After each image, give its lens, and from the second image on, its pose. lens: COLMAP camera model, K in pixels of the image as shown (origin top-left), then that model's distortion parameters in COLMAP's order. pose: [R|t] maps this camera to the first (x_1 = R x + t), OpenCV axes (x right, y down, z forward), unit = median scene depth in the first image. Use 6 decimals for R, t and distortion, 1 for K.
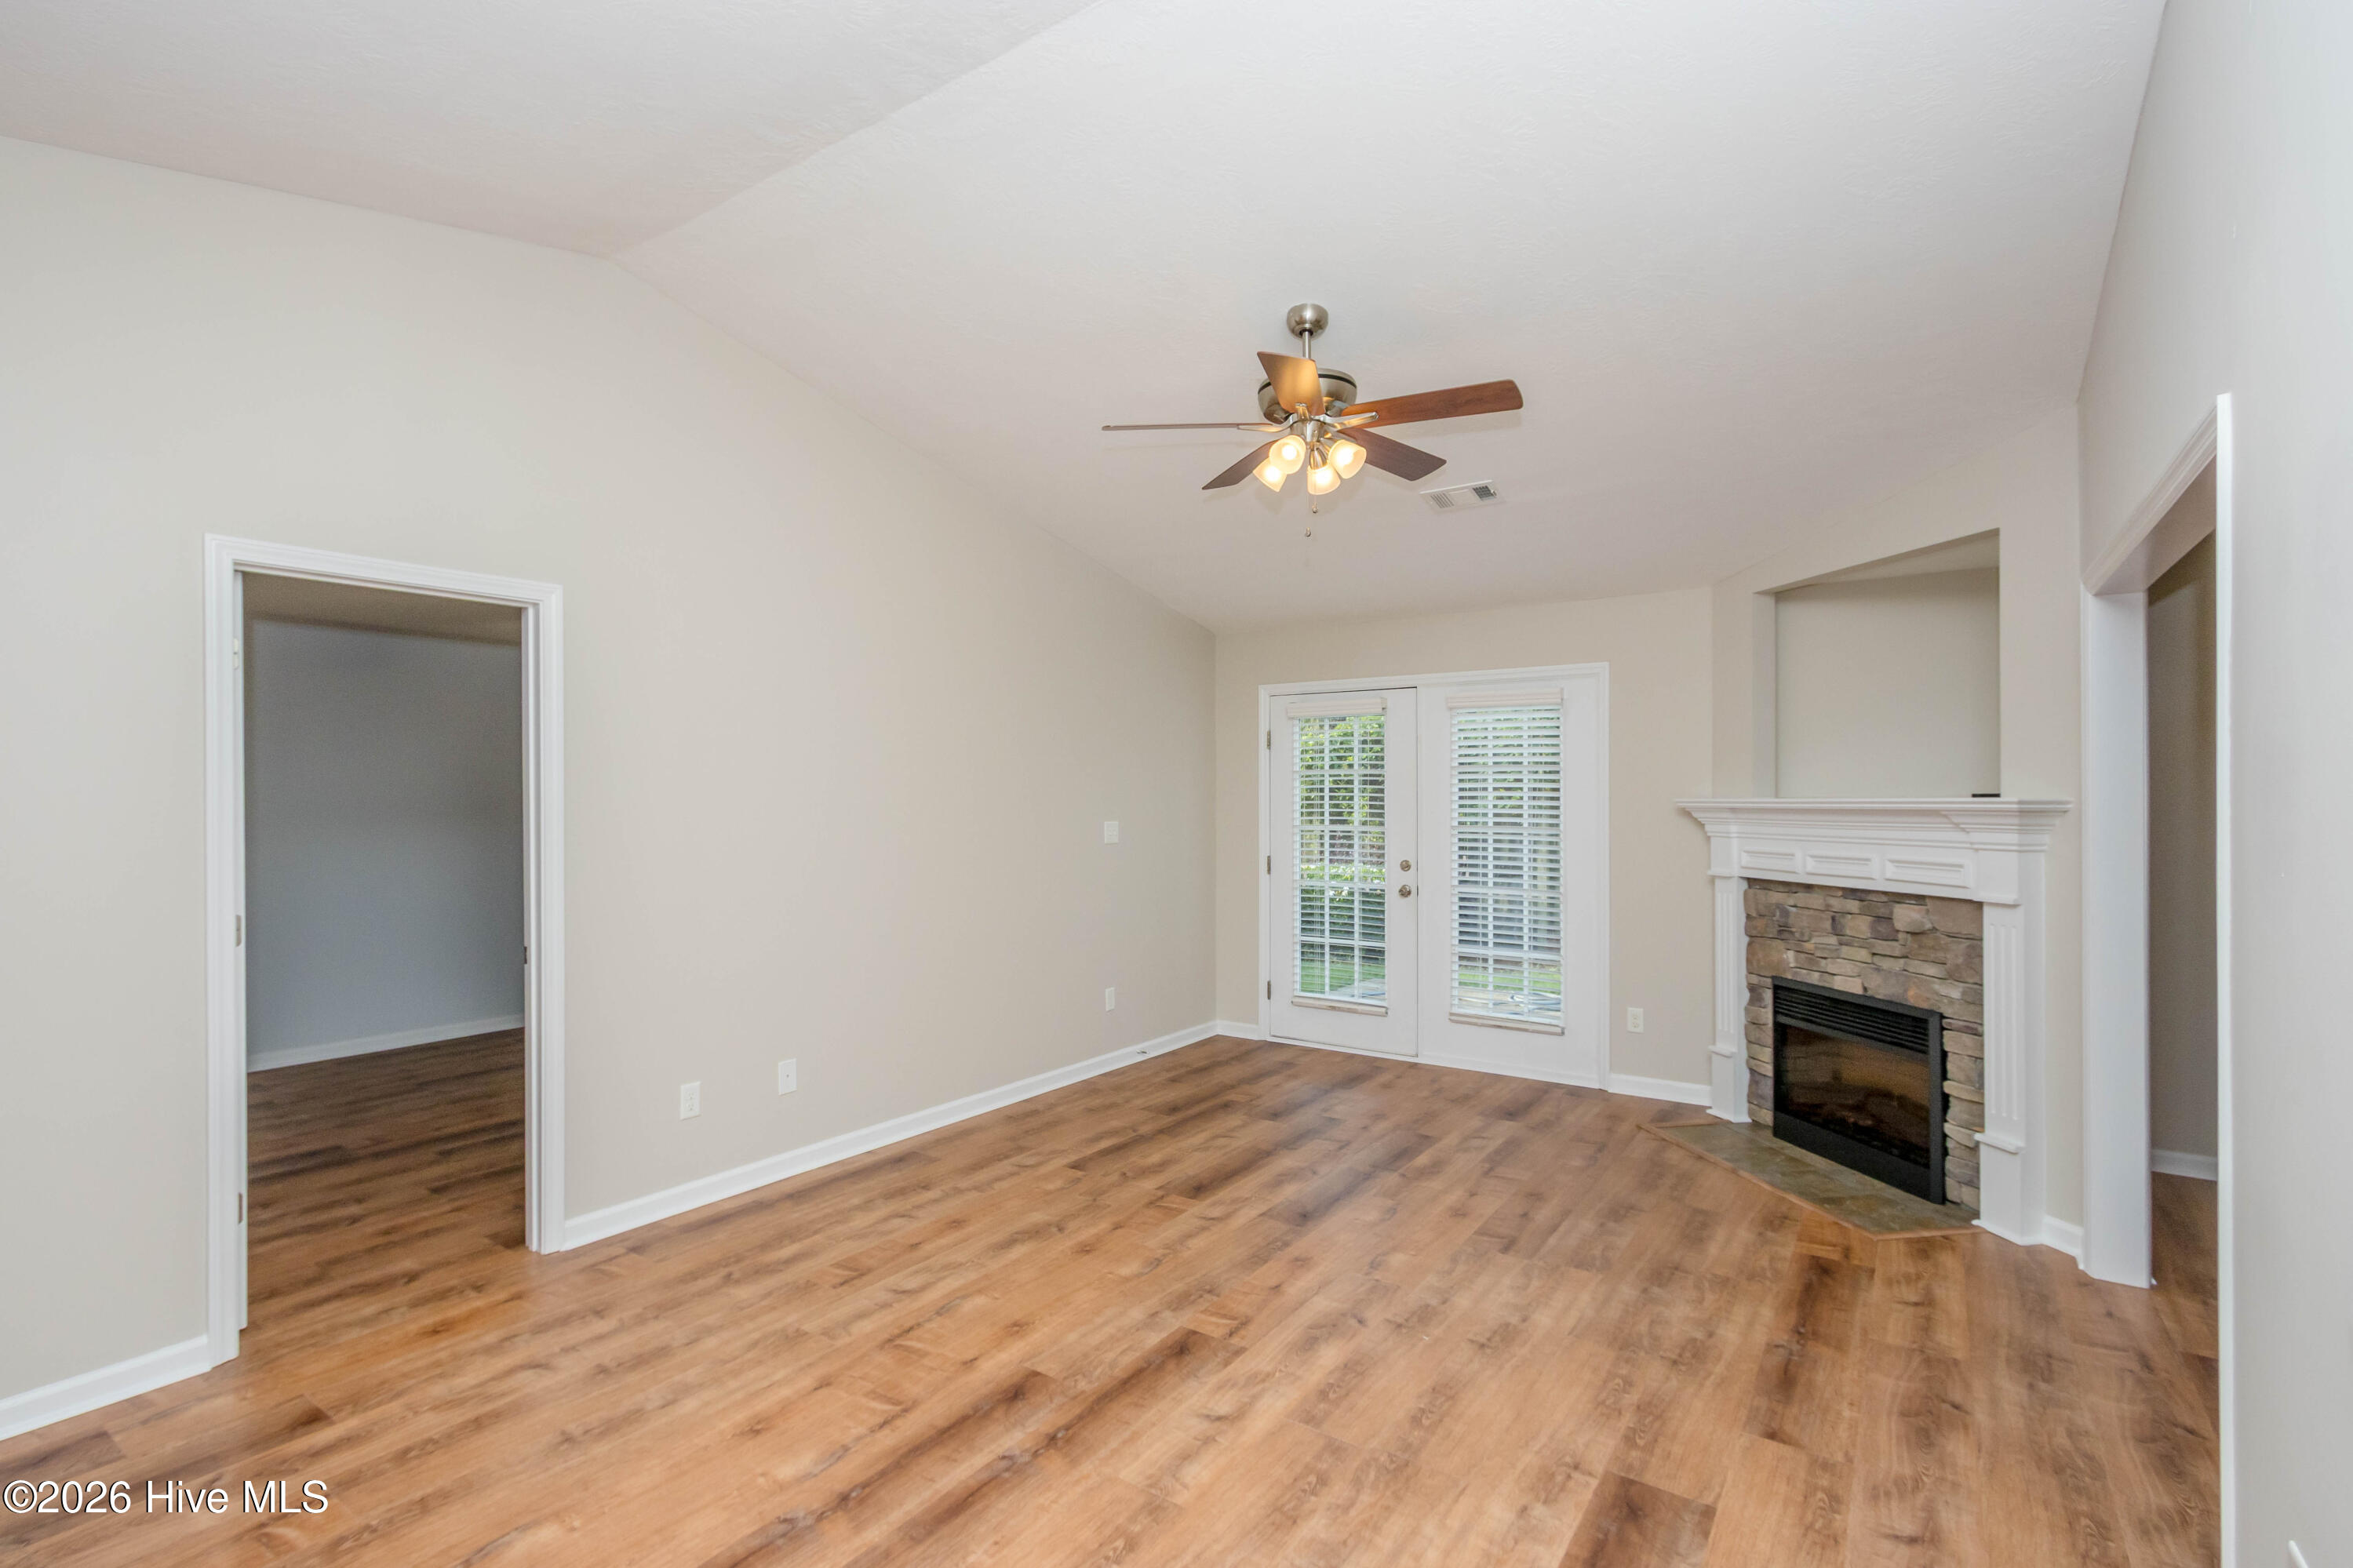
lens RADIAL K [[1088.2, 0, 1154.4], [0, 1088.2, 791.4], [0, 0, 1]] dist [0.002742, 0.000359]
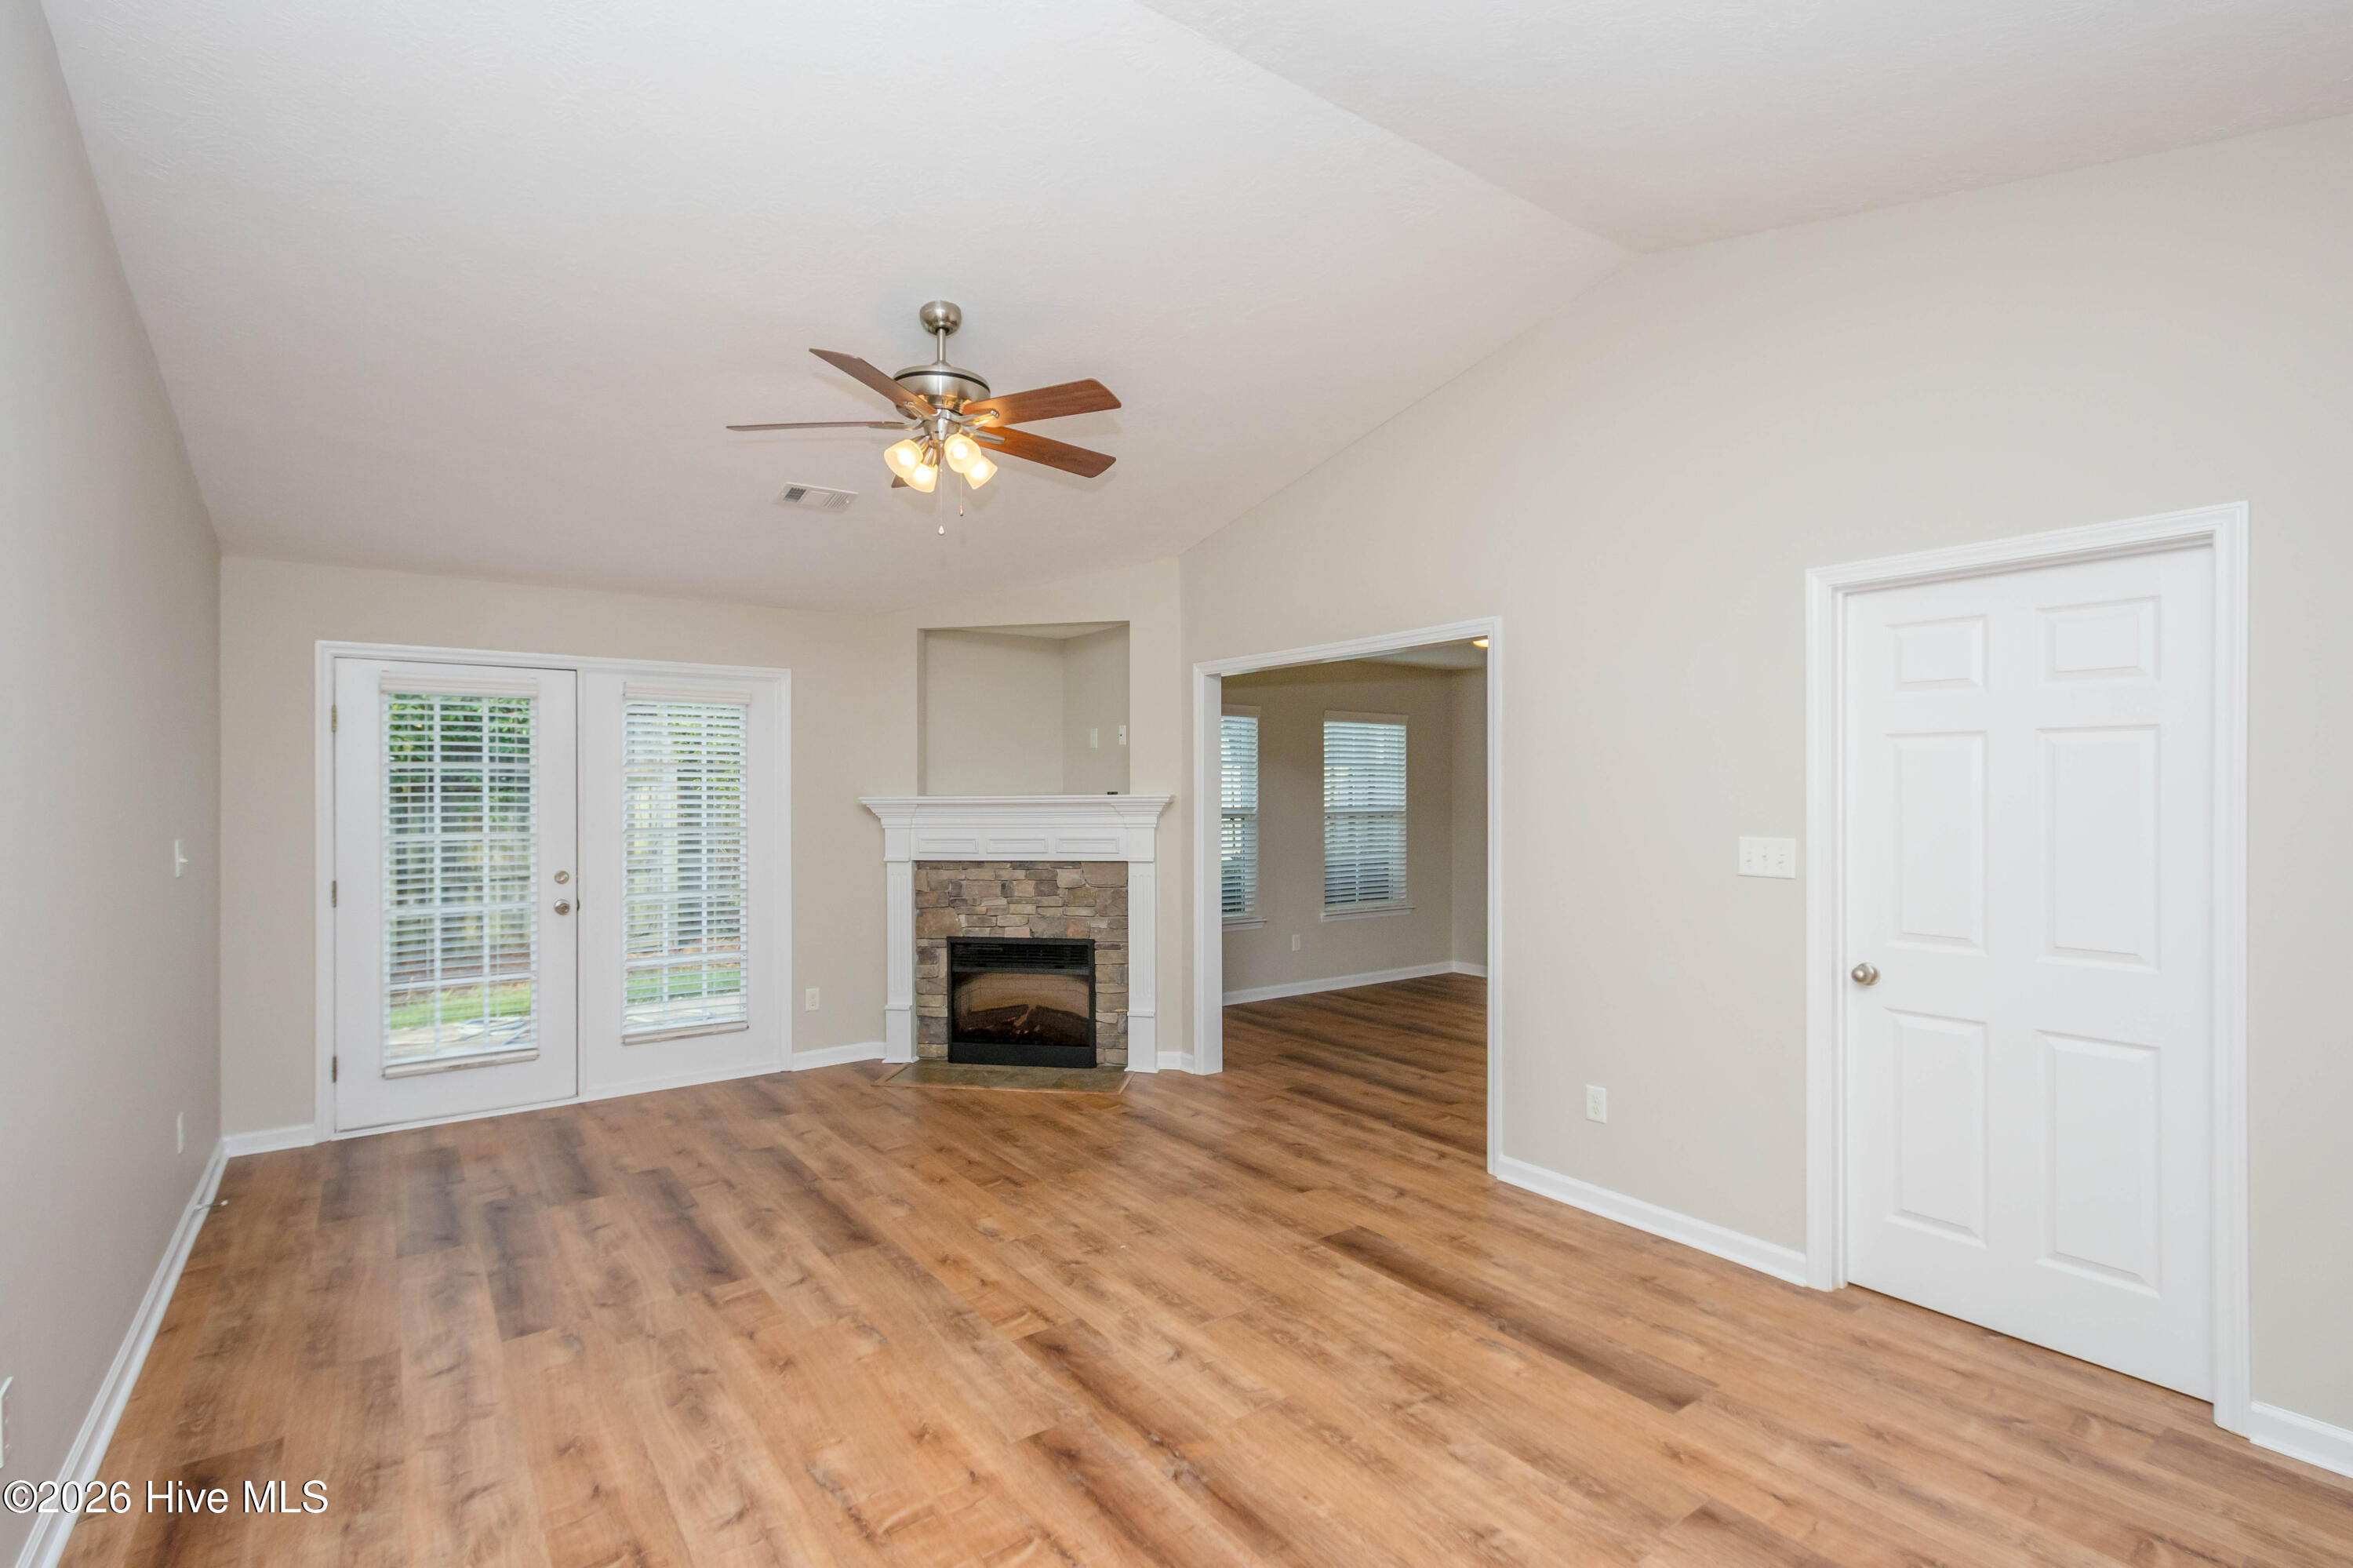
lens RADIAL K [[1088.4, 0, 1154.4], [0, 1088.4, 791.4], [0, 0, 1]] dist [0.002742, 0.000359]
pose [[0.329553, -0.000184, 0.944137, -0.625698], [-0.000569, 1.000000, 0.000394, 0.000531], [-0.944137, -0.000667, 0.329553, 0.412335]]
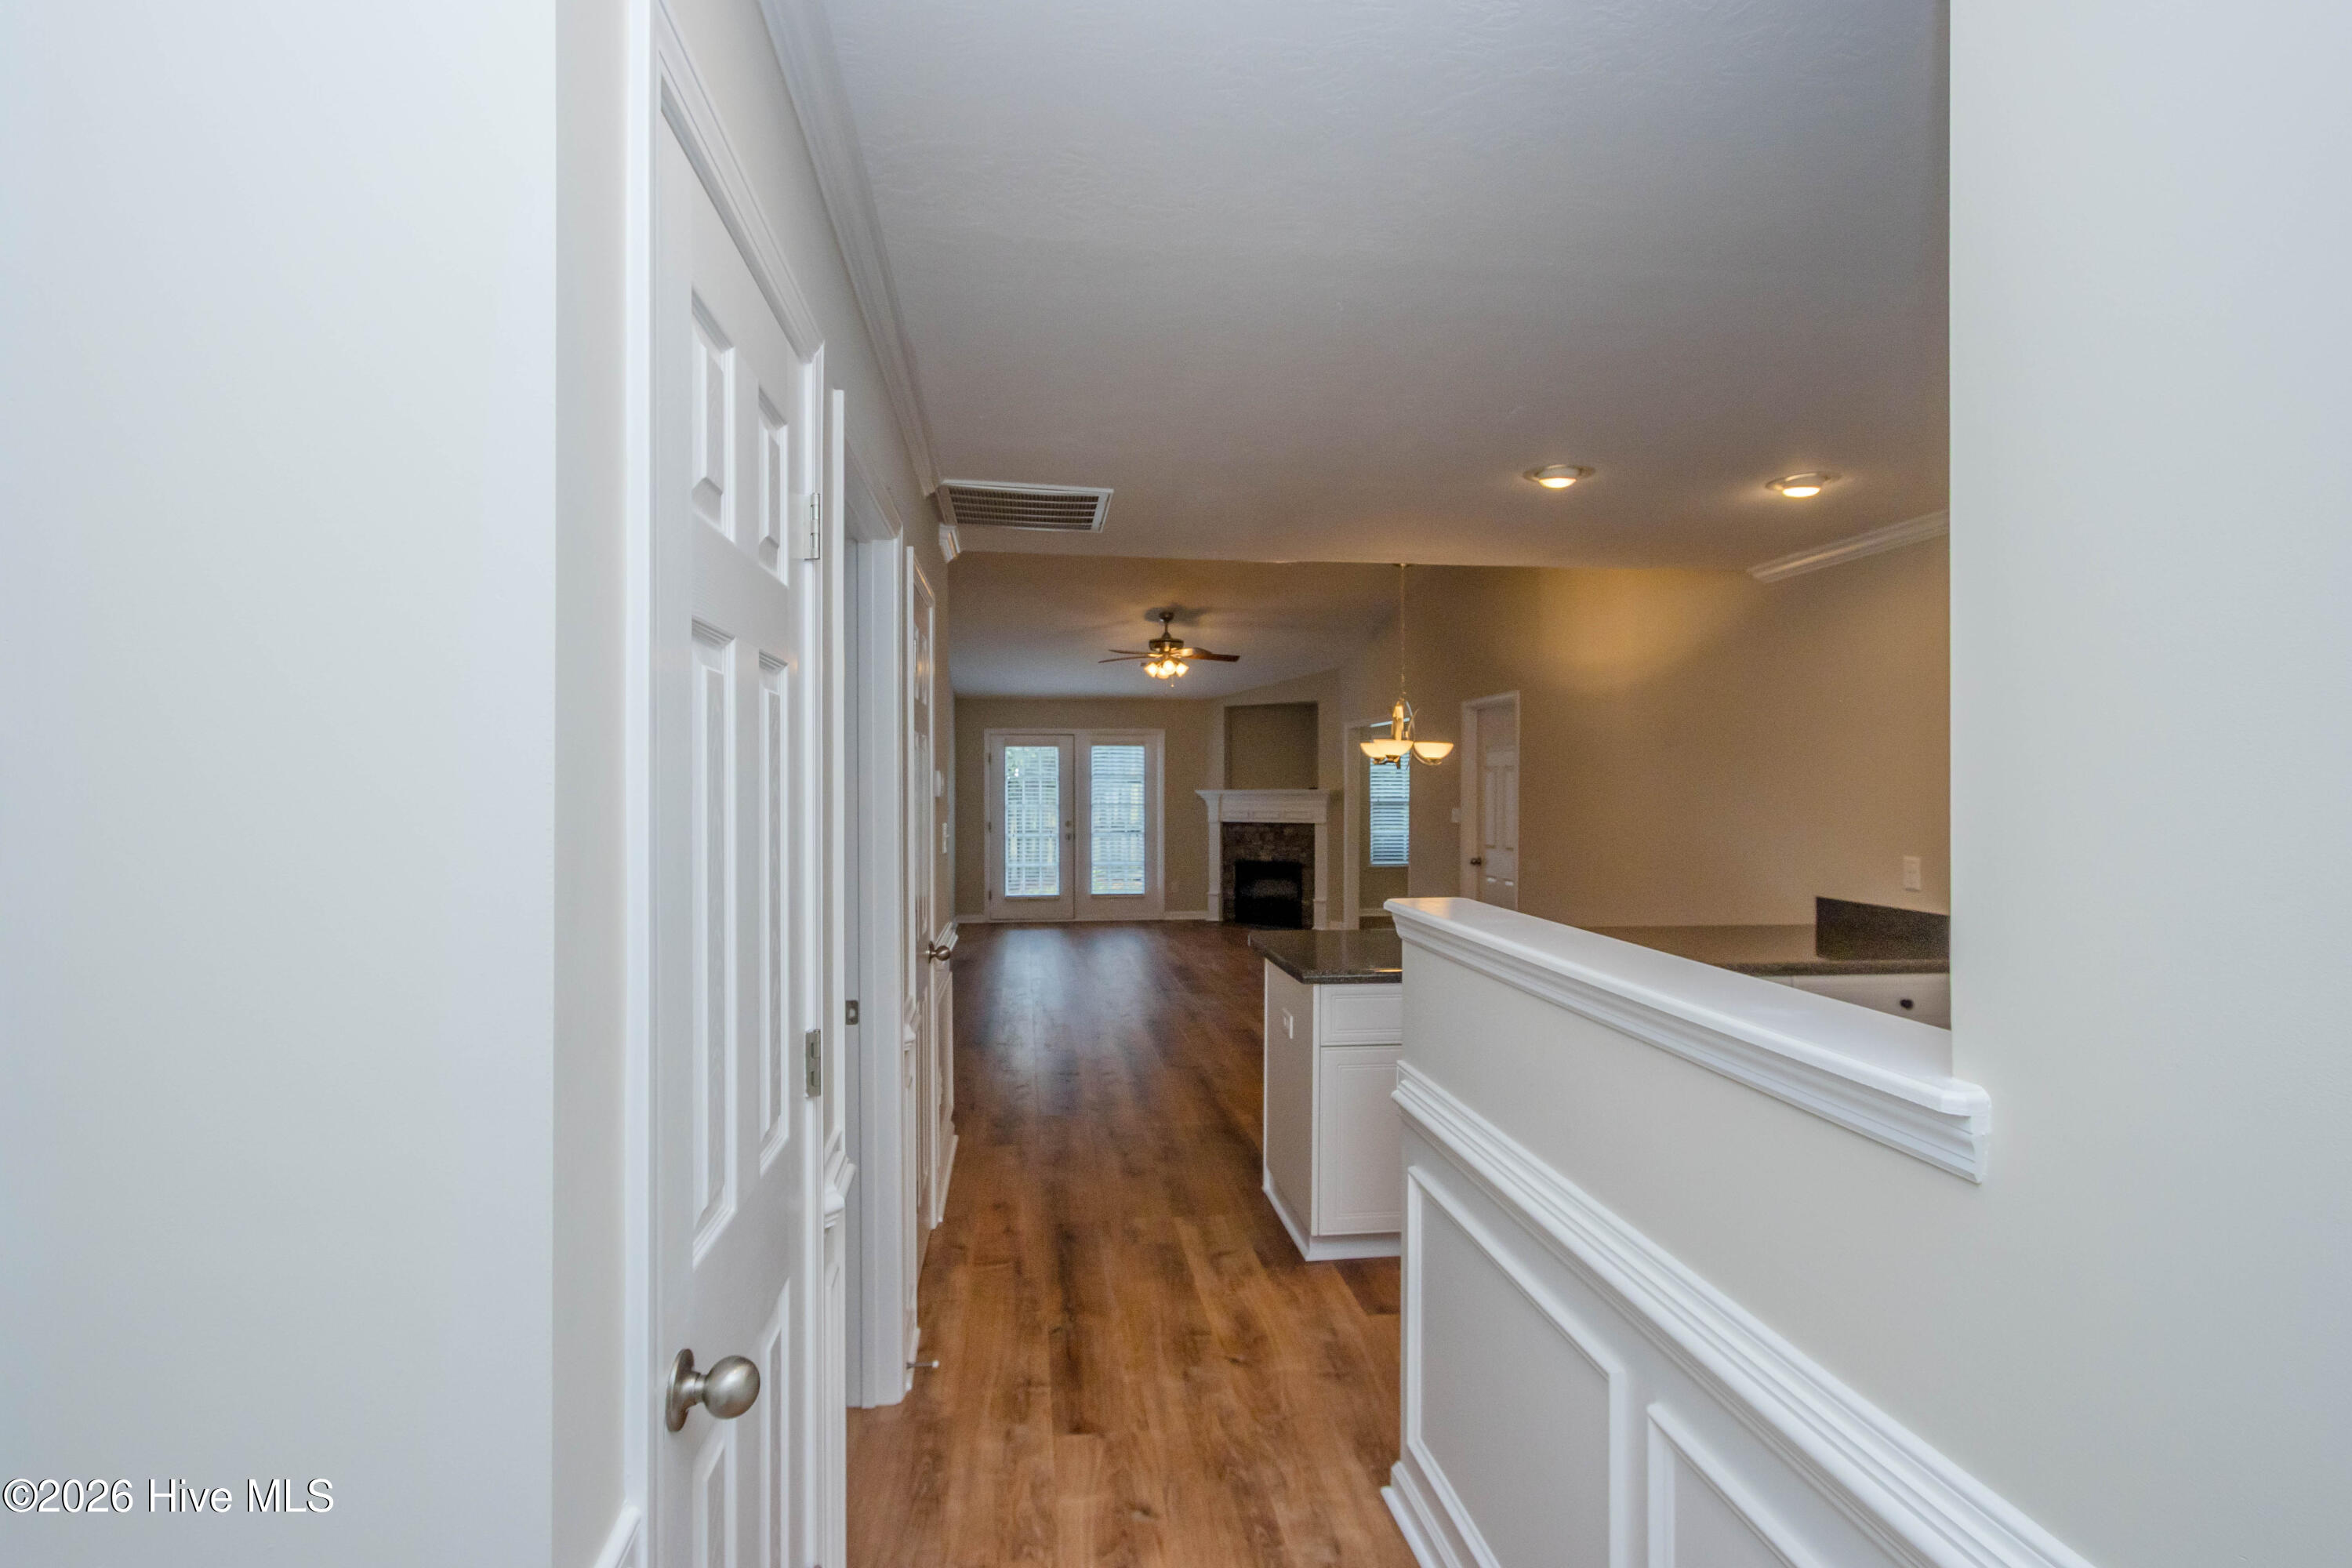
lens RADIAL K [[1106.5, 0, 1158.7], [0, 1106.5, 788.1], [0, 0, 1]] dist [-0.000983, -0.000289]
pose [[0.738169, -0.001580, 0.674614, -1.501231], [-0.000650, 0.999995, 0.003053, -0.006609], [-0.674615, -0.002692, 0.738165, -0.901696]]
